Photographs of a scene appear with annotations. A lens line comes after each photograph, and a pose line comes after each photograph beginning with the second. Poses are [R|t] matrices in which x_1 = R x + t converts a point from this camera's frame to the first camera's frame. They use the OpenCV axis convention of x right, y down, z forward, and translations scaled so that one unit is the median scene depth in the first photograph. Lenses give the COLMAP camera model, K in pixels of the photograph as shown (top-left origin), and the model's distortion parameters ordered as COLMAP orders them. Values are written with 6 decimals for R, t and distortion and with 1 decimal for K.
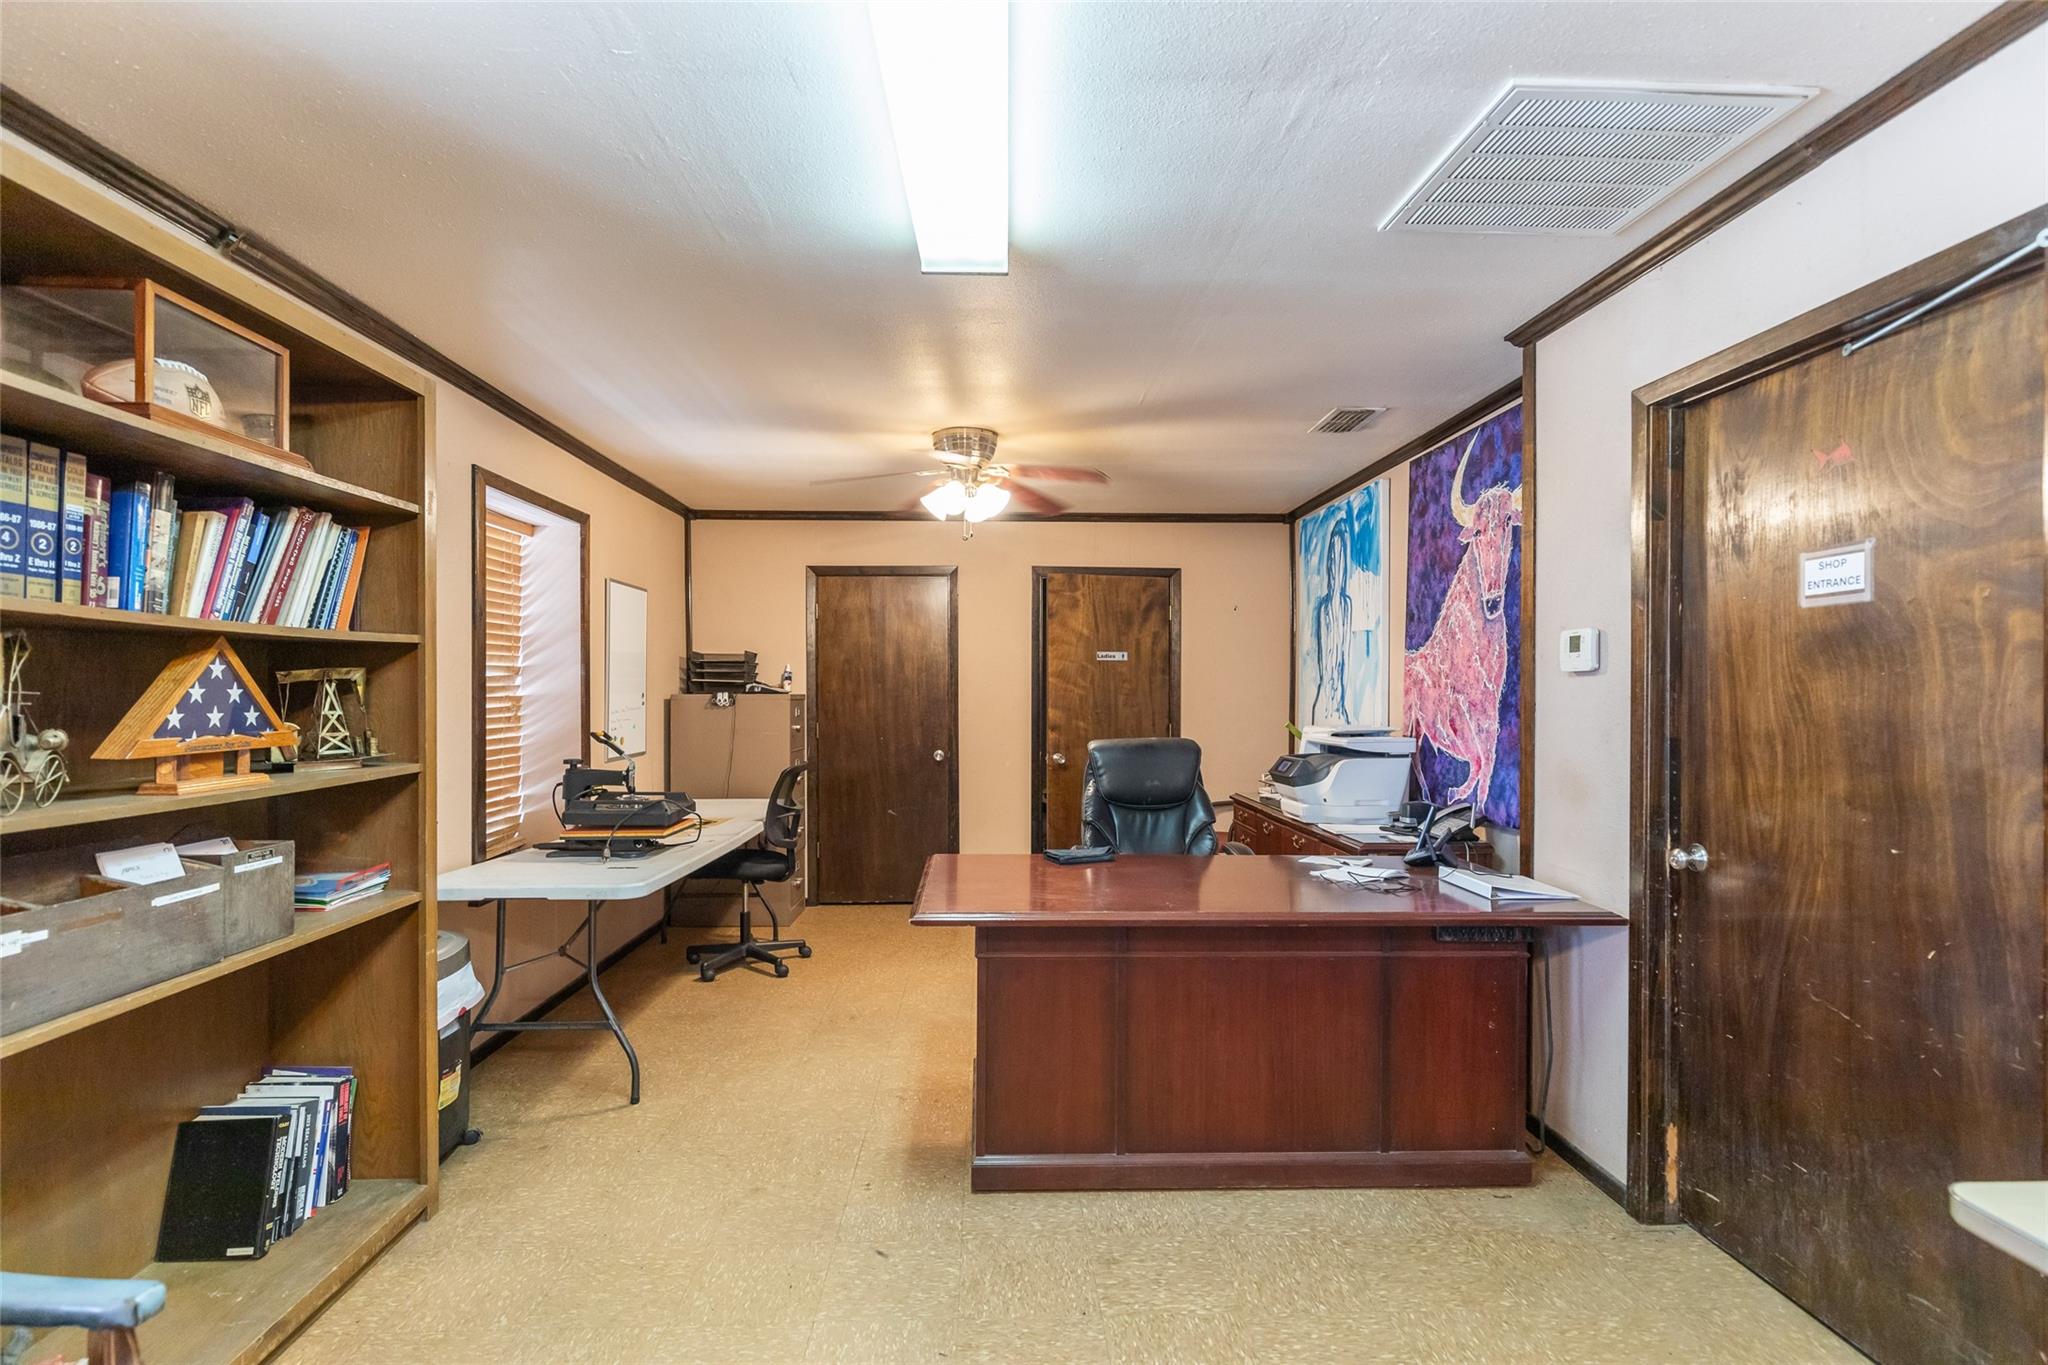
lens RADIAL K [[992.1, 0, 1005.9], [0, 992.1, 684.4], [0, 0, 1]] dist [-0.000586, -0.000140]
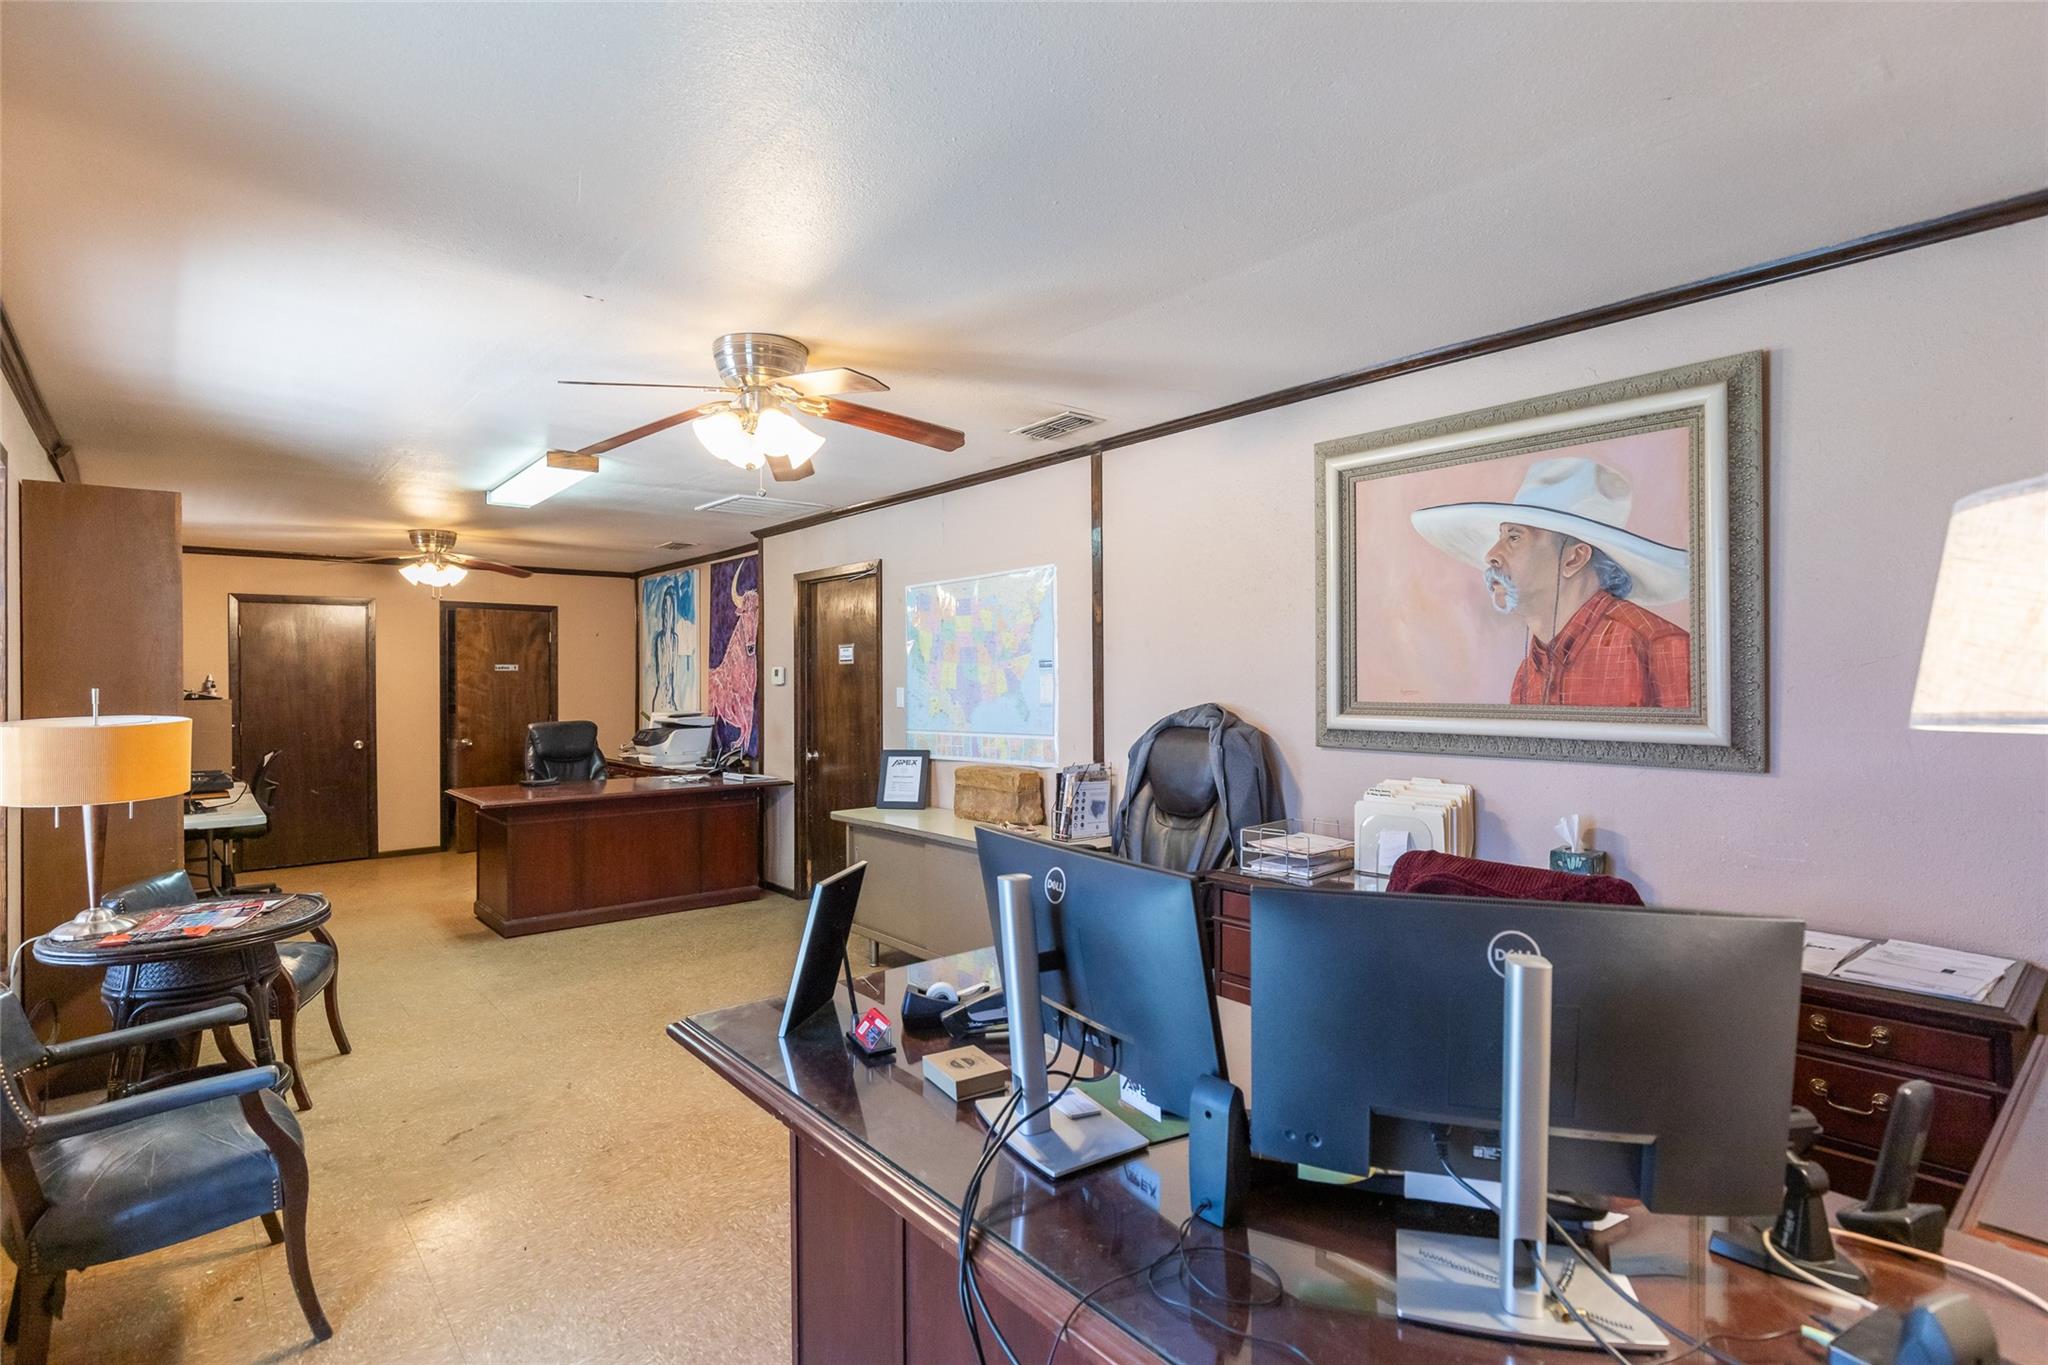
lens RADIAL K [[992.1, 0, 1014.5], [0, 992.1, 676.4], [0, 0, 1]] dist [-0.000586, -0.000140]
pose [[0.779496, -0.006078, 0.626377, -0.308725], [0.005590, 0.999981, 0.002747, -0.023184], [-0.626382, 0.001360, 0.779515, -0.791207]]
